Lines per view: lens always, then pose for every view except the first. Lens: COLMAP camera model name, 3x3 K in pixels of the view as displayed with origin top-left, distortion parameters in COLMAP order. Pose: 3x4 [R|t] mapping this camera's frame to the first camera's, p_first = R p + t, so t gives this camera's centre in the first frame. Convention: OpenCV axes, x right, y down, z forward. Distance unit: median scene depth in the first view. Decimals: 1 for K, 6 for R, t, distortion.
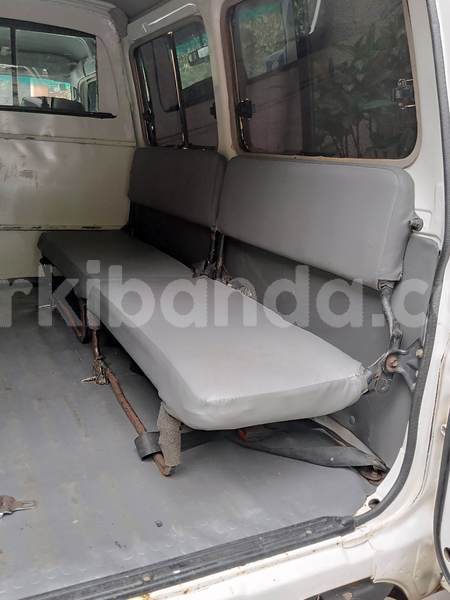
lens RADIAL K [[558.0, 0, 227.6], [0, 558.0, 305.5], [0, 0, 1]] dist [0.042236, 0.000000]
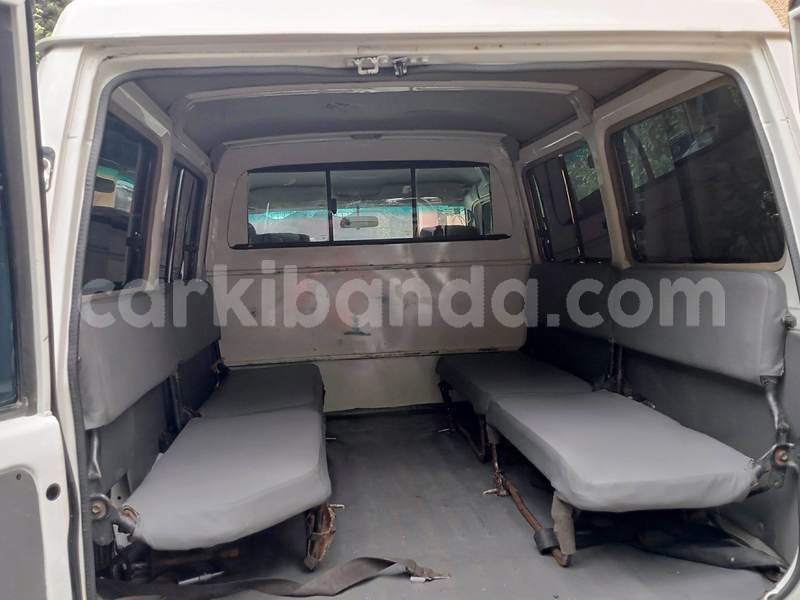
lens RADIAL K [[743.9, 0, 408.0], [0, 743.9, 301.4], [0, 0, 1]] dist [0.042236, 0.000000]
pose [[0.941237, -0.072763, -0.329814, 0.085625], [0.001551, 0.977438, -0.211215, 0.077727], [0.337742, 0.198292, 0.920114, -0.372496]]
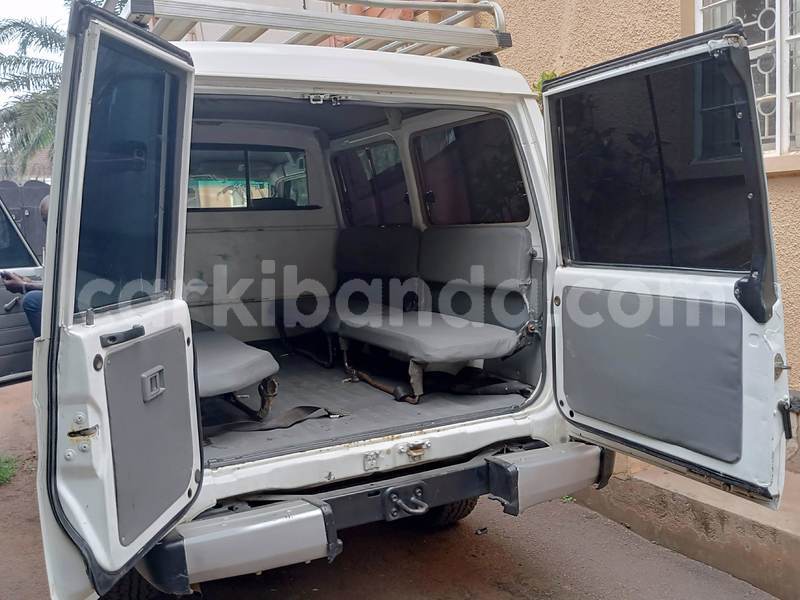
lens RADIAL K [[743.9, 0, 399.4], [0, 743.9, 301.2], [0, 0, 1]] dist [0.042236, 0.000000]
pose [[0.995559, -0.092278, 0.018637, -0.121878], [0.094086, 0.982042, -0.163529, 0.257217], [-0.003212, 0.164556, 0.986362, -0.985462]]
